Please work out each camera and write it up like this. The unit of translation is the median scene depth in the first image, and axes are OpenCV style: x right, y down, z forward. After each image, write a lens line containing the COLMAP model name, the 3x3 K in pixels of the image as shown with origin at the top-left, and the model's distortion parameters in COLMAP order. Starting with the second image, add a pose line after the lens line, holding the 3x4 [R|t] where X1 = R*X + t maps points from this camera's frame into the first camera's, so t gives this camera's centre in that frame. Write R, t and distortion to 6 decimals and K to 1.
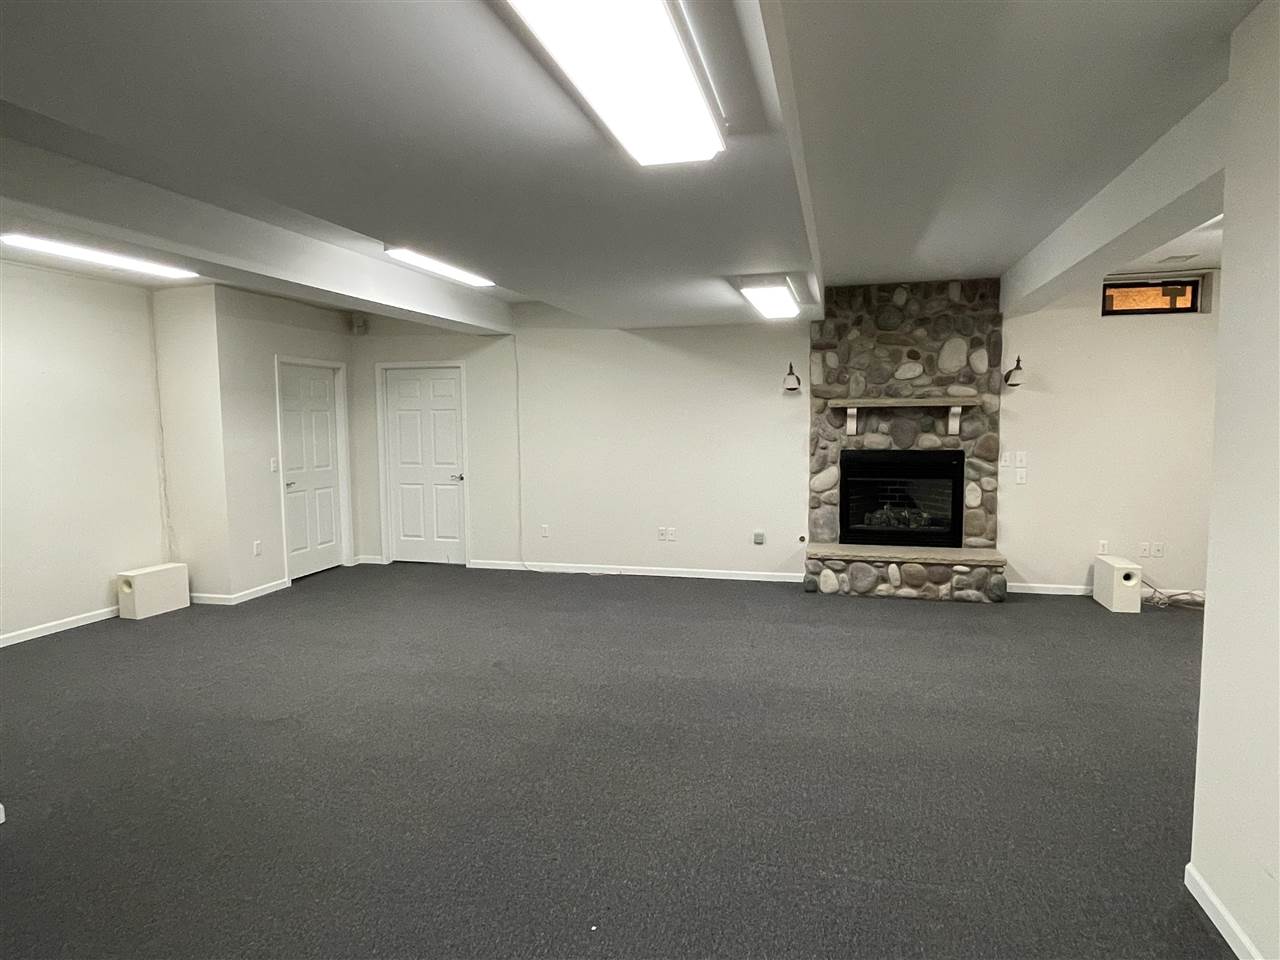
lens RADIAL K [[775.8, 0, 636.2], [0, 775.8, 480.4], [0, 0, 1]] dist [-0.005177, -0.001413]
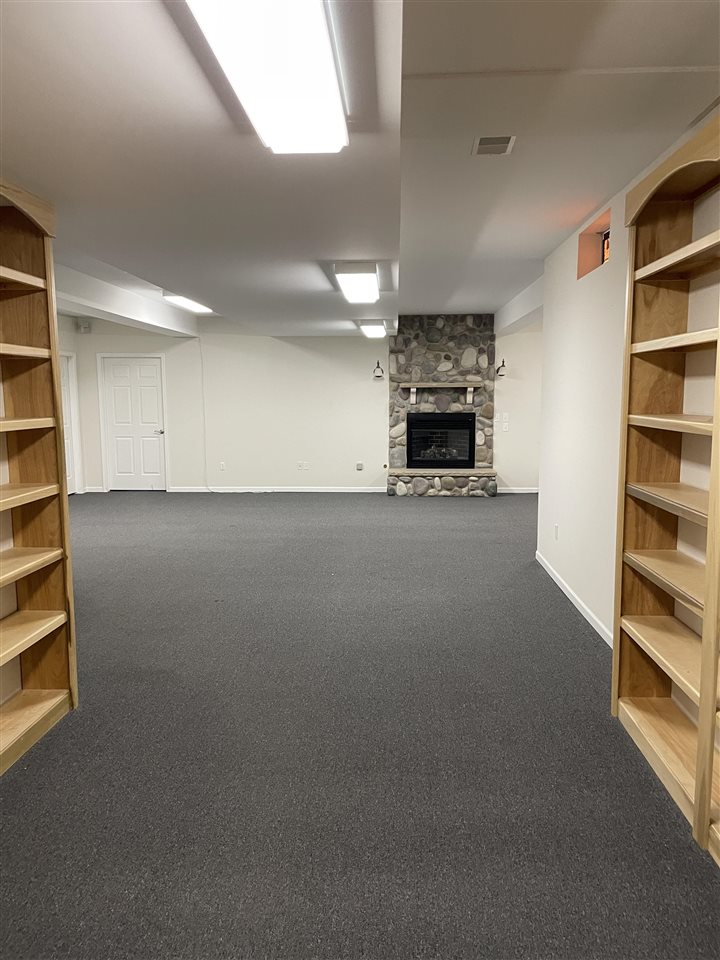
lens RADIAL K [[733.0, 0, 361.4], [0, 733.0, 482.3], [0, 0, 1]] dist [0.077427, -0.000438]
pose [[0.976879, -0.019644, 0.212886, -0.185336], [0.011985, 0.999236, 0.037205, 0.053825], [-0.213455, -0.033794, 0.976368, -0.573209]]
